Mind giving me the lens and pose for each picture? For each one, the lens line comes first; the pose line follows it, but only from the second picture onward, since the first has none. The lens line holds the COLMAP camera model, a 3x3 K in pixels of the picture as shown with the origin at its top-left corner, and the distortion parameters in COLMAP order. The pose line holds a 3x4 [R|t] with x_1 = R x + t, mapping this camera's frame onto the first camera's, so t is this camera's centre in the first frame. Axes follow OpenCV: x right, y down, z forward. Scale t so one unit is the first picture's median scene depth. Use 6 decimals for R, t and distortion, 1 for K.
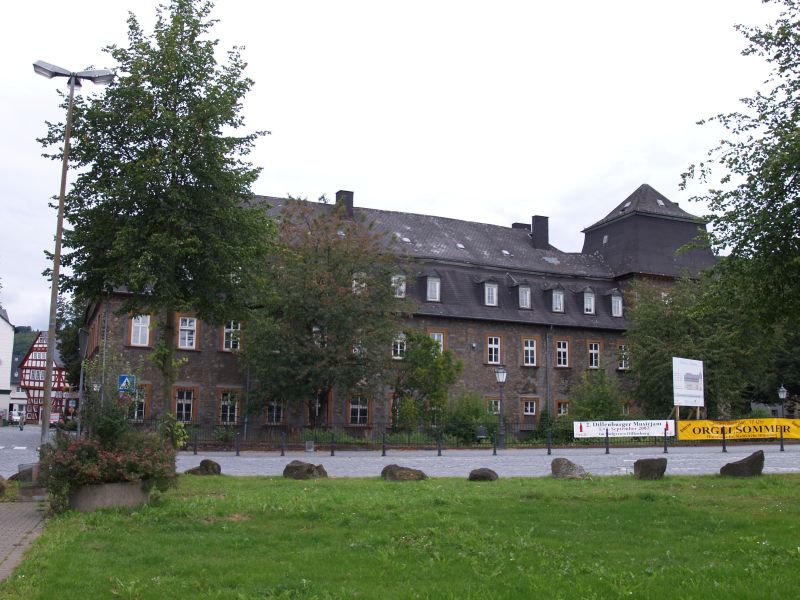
lens RADIAL K [[778.7, 0, 400.0], [0, 778.7, 300.0], [0, 0, 1]] dist [-0.003821, -0.000369]
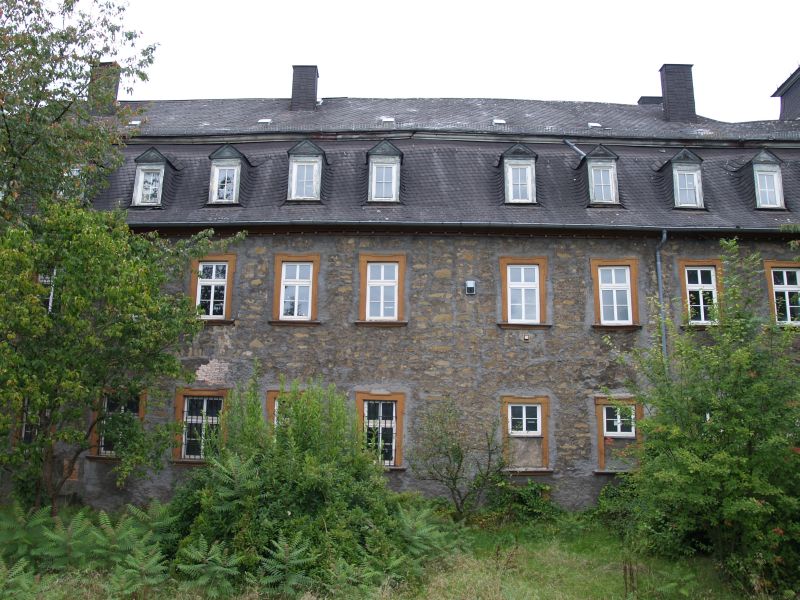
lens RADIAL K [[656.6, 0, 400.0], [0, 656.6, 300.0], [0, 0, 1]] dist [-0.125900, 0.077862]
pose [[0.900957, -0.082549, -0.425985, 0.214131], [0.058916, 0.995918, -0.068386, 0.088203], [0.429891, 0.036515, 0.902142, 0.615734]]
